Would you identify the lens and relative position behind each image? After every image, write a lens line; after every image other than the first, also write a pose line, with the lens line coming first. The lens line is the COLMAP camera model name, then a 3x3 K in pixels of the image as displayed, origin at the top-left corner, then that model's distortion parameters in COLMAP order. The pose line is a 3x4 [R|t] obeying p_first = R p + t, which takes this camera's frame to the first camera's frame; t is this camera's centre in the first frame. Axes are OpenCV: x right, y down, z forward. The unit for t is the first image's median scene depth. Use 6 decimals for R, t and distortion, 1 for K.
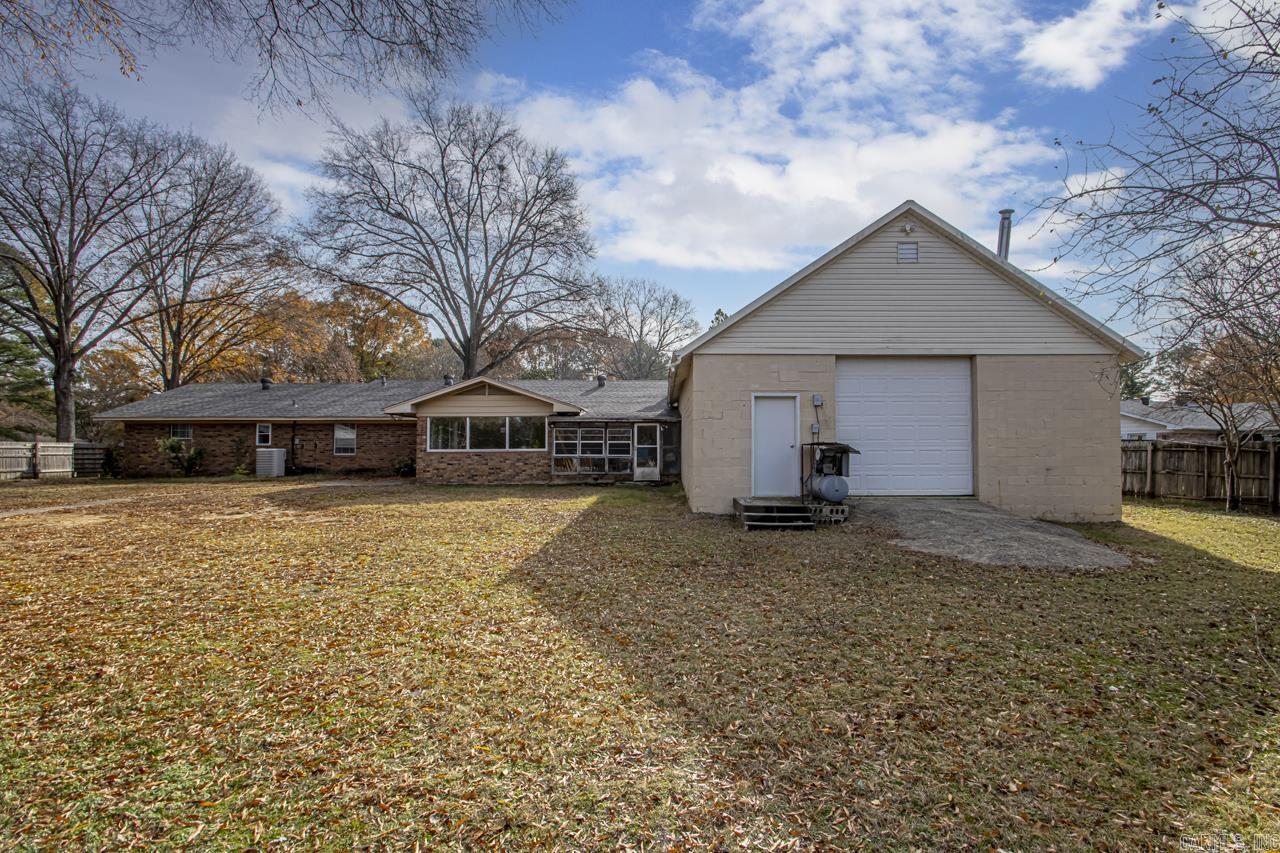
lens RADIAL K [[604.8, 0, 656.9], [0, 604.8, 433.3], [0, 0, 1]] dist [0.024021, -0.019795]
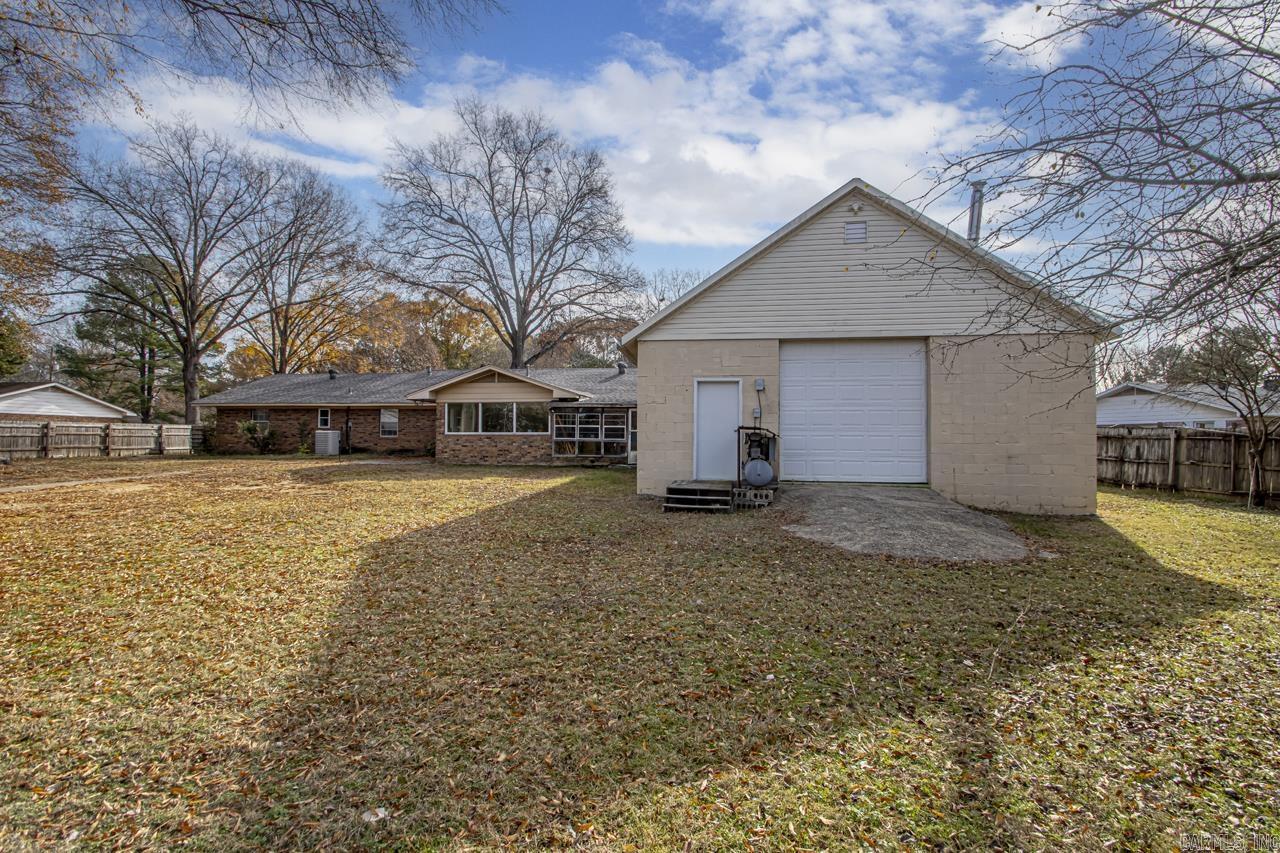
lens RADIAL K [[582.1, 0, 640.0], [0, 582.1, 426.5], [0, 0, 1]] dist [0.022400, -0.016230]
pose [[0.986706, 0.005790, -0.162415, 0.142987], [-0.003918, 0.999922, 0.011846, 0.002164], [0.162470, -0.011052, 0.986652, 0.011074]]
